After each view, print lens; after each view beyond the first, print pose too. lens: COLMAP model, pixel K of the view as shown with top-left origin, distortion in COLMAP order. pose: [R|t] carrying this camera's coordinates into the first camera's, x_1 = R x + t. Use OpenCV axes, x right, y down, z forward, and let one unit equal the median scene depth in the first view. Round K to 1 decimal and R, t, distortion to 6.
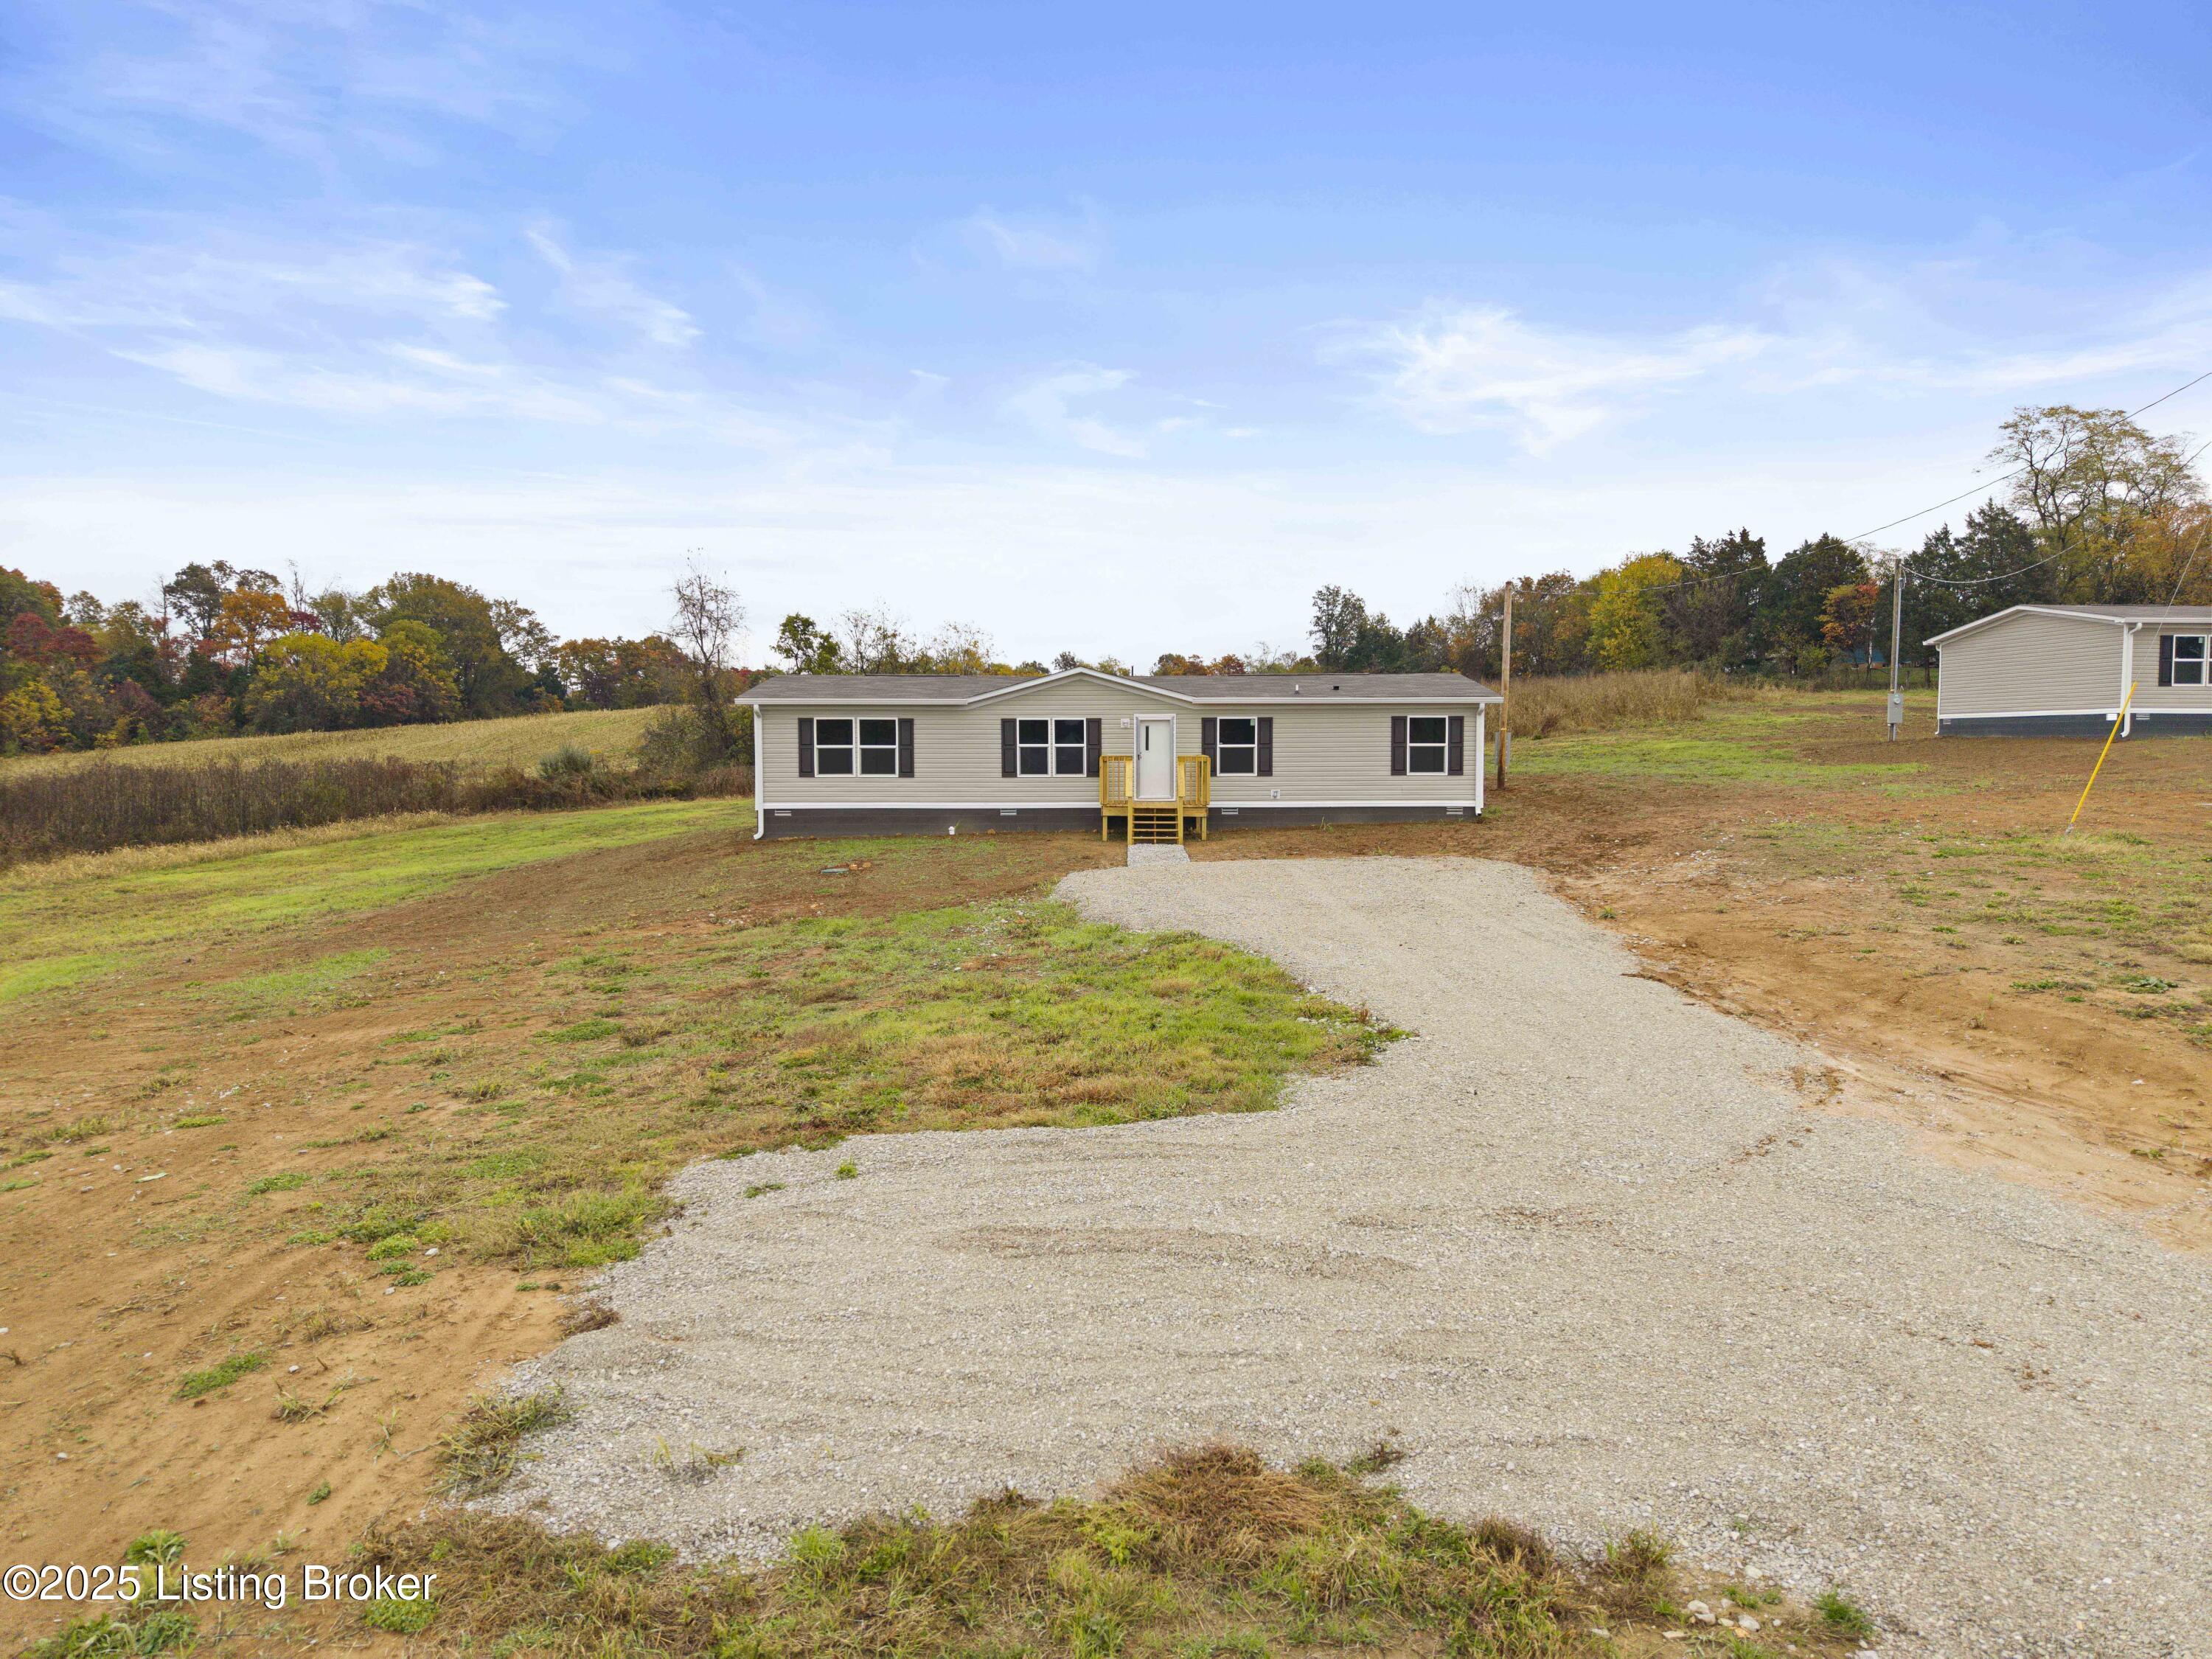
lens RADIAL K [[1458.0, 0, 1106.0], [0, 1458.0, 829.5], [0, 0, 1]] dist [0.035400, -0.038988]
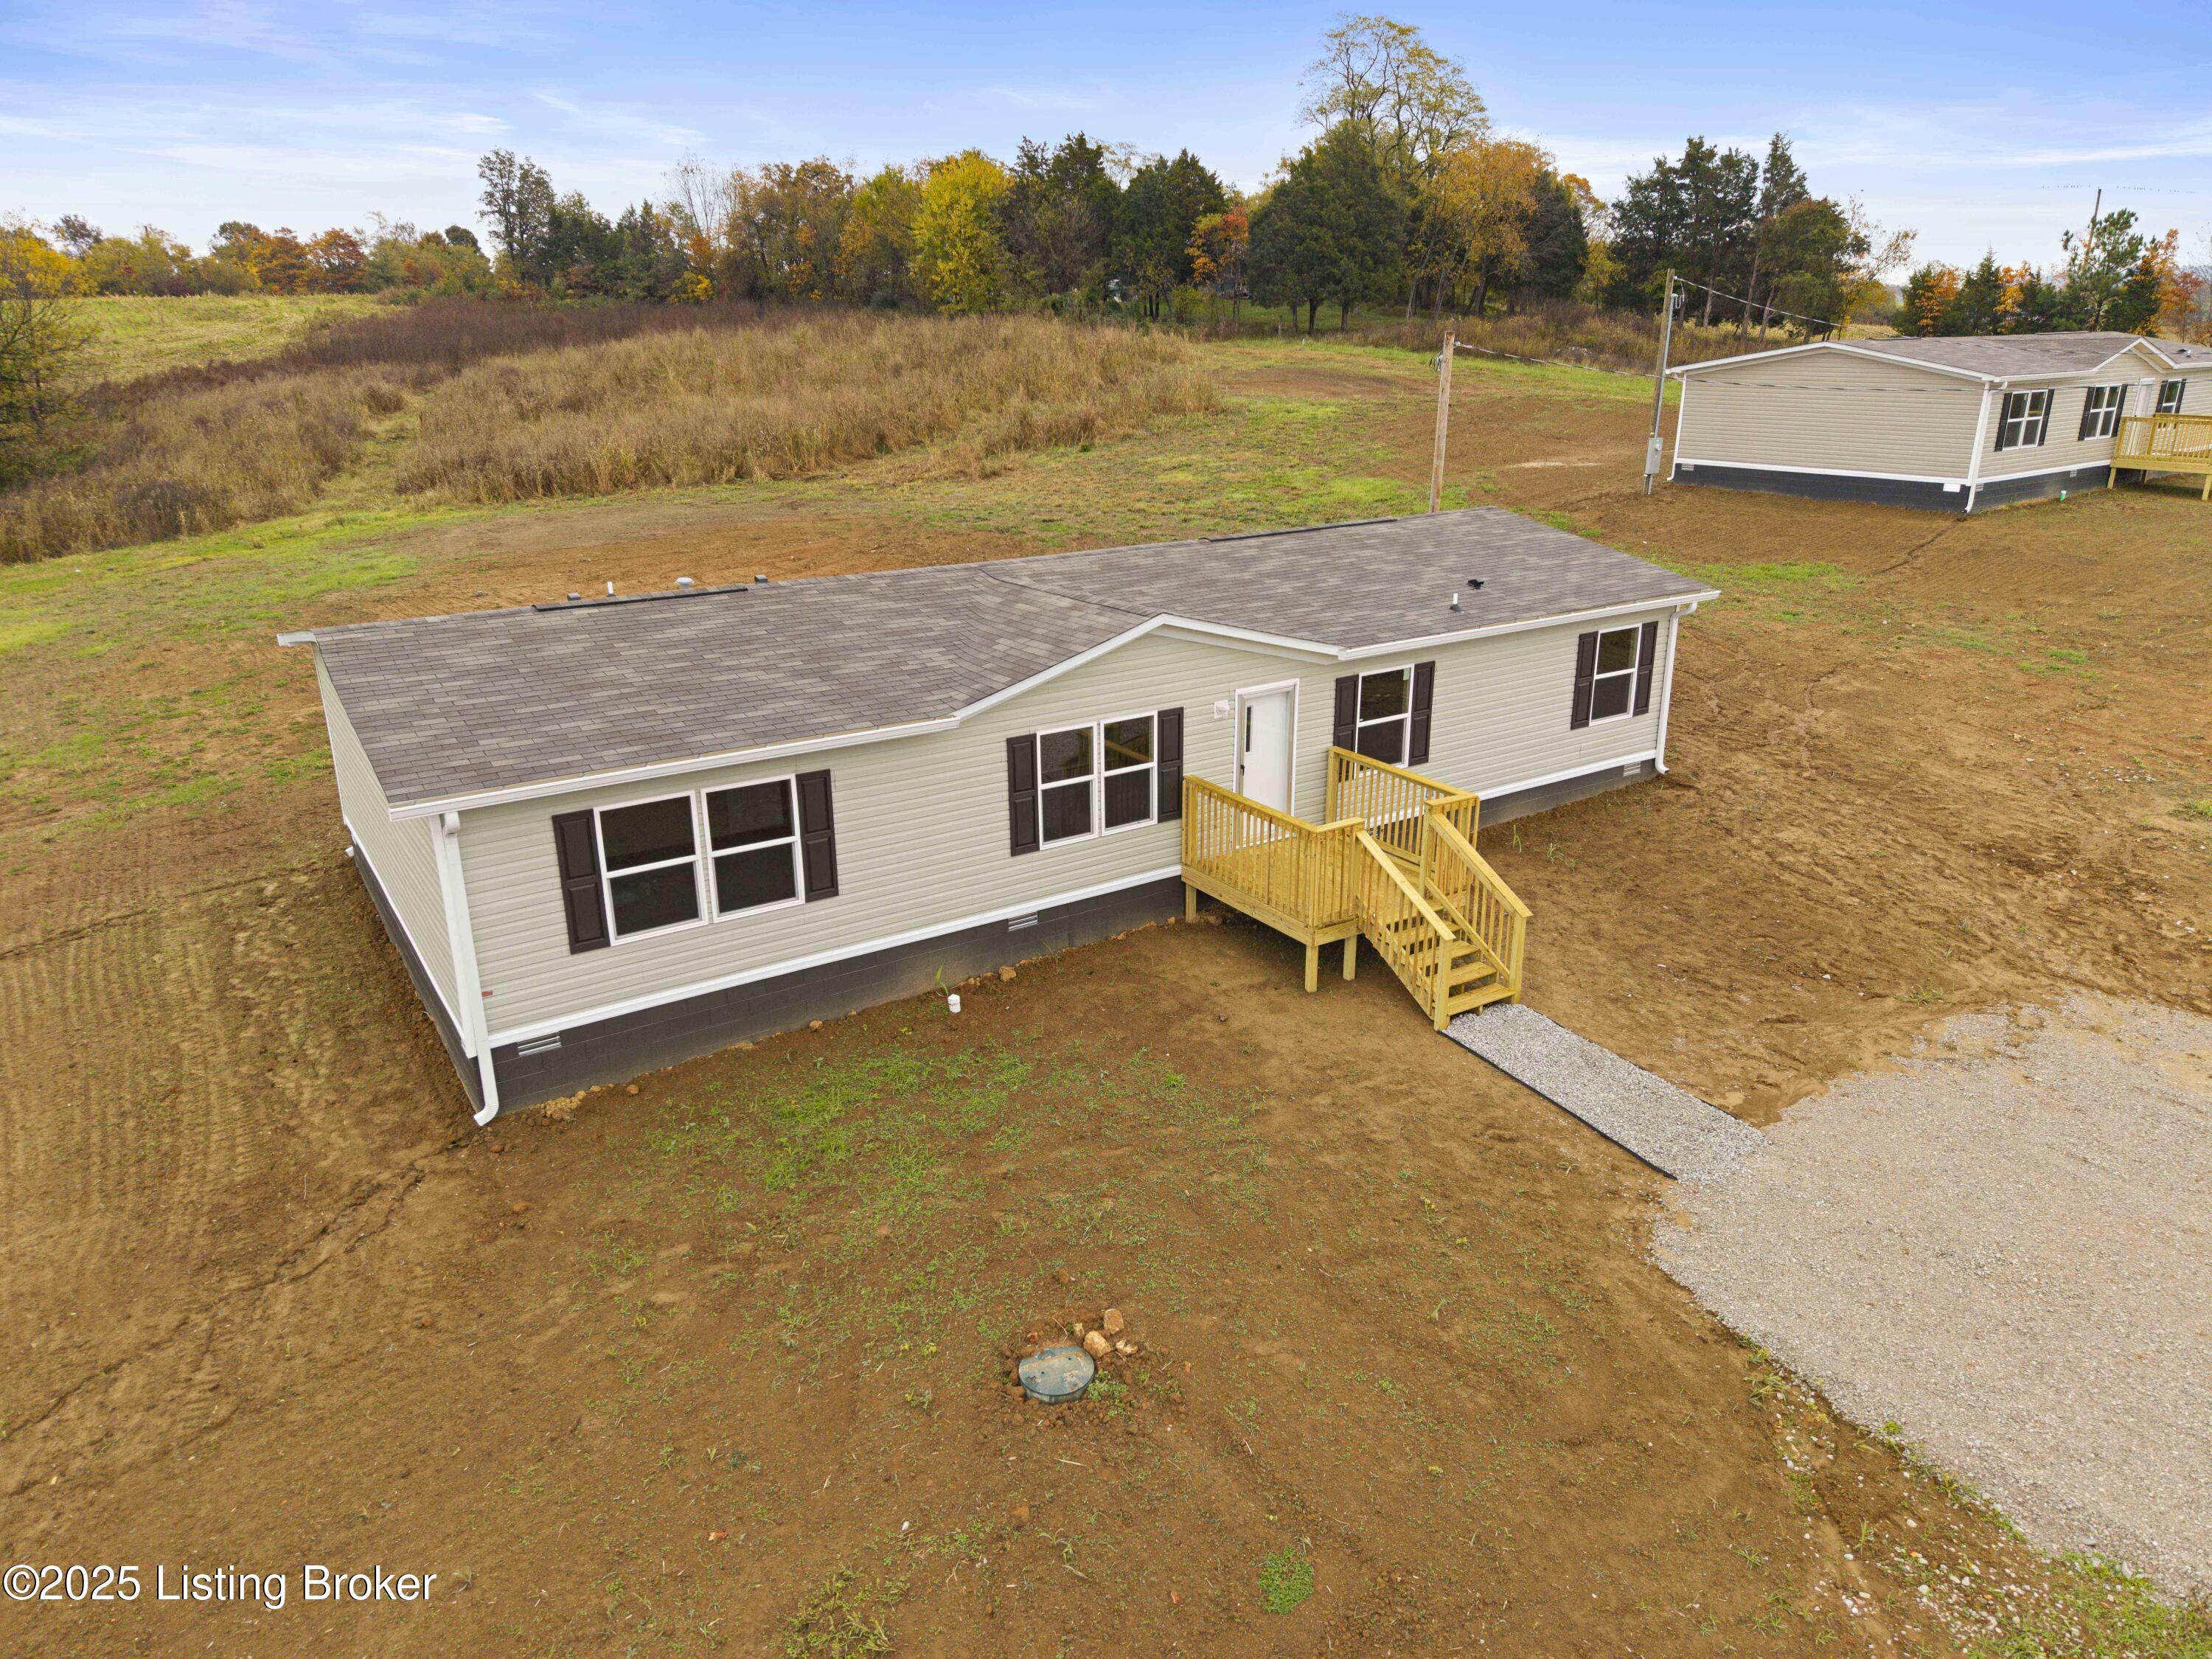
lens RADIAL K [[1458.0, 0, 1106.0], [0, 1458.0, 829.5], [0, 0, 1]] dist [0.035400, -0.038988]
pose [[0.838063, -0.186633, 0.512658, -0.287355], [0.038891, 0.957714, 0.285080, -0.178723], [-0.544185, -0.218978, 0.809883, 0.598461]]
